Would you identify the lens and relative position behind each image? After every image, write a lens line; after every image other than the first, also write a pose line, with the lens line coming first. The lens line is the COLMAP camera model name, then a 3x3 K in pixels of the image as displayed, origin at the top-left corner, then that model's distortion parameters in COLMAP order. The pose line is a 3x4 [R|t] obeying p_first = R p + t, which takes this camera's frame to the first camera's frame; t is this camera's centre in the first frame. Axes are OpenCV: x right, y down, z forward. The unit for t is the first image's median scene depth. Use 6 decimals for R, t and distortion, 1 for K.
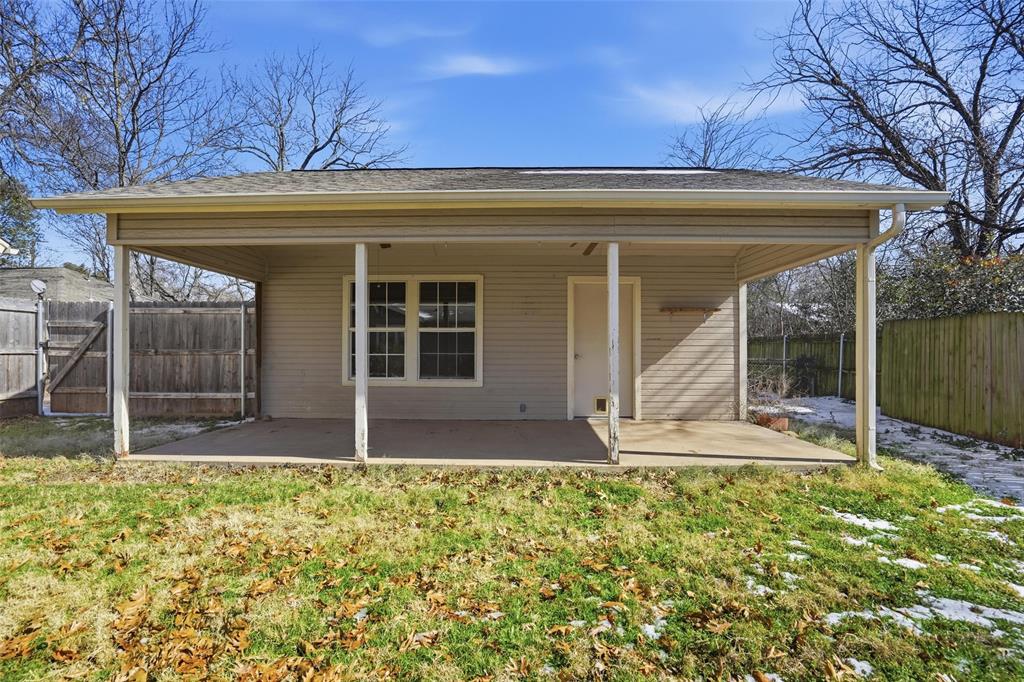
lens RADIAL K [[480.0, 0, 507.7], [0, 480.0, 344.1], [0, 0, 1]] dist [-0.058448, 0.025133]
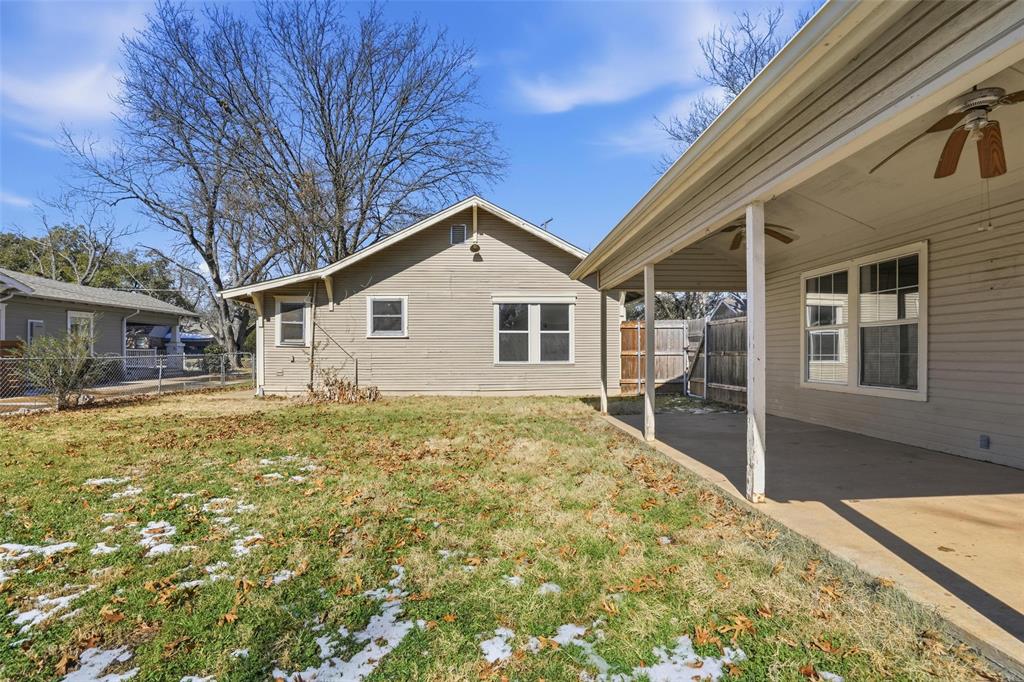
lens RADIAL K [[479.3, 0, 512.0], [0, 479.3, 341.0], [0, 0, 1]] dist [-0.057338, 0.000176]
pose [[0.084985, -0.027078, -0.996014, 0.551099], [0.001560, 0.999633, -0.027043, 0.018290], [0.996381, 0.000745, 0.084996, 0.342734]]
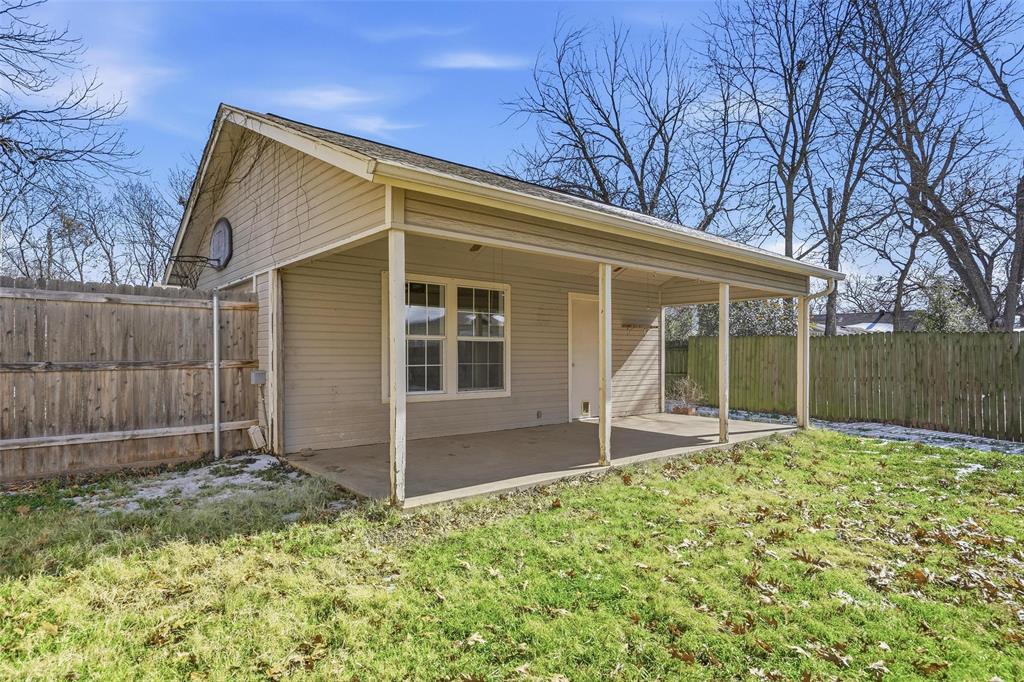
lens RADIAL K [[559.2, 0, 511.5], [0, 559.2, 350.6], [0, 0, 1]] dist [-0.025013, 0.000173]
pose [[0.753927, 0.003888, 0.656947, -0.813332], [-0.011238, 0.999912, 0.006980, -0.014952], [-0.656862, -0.012646, 0.753905, 0.116612]]
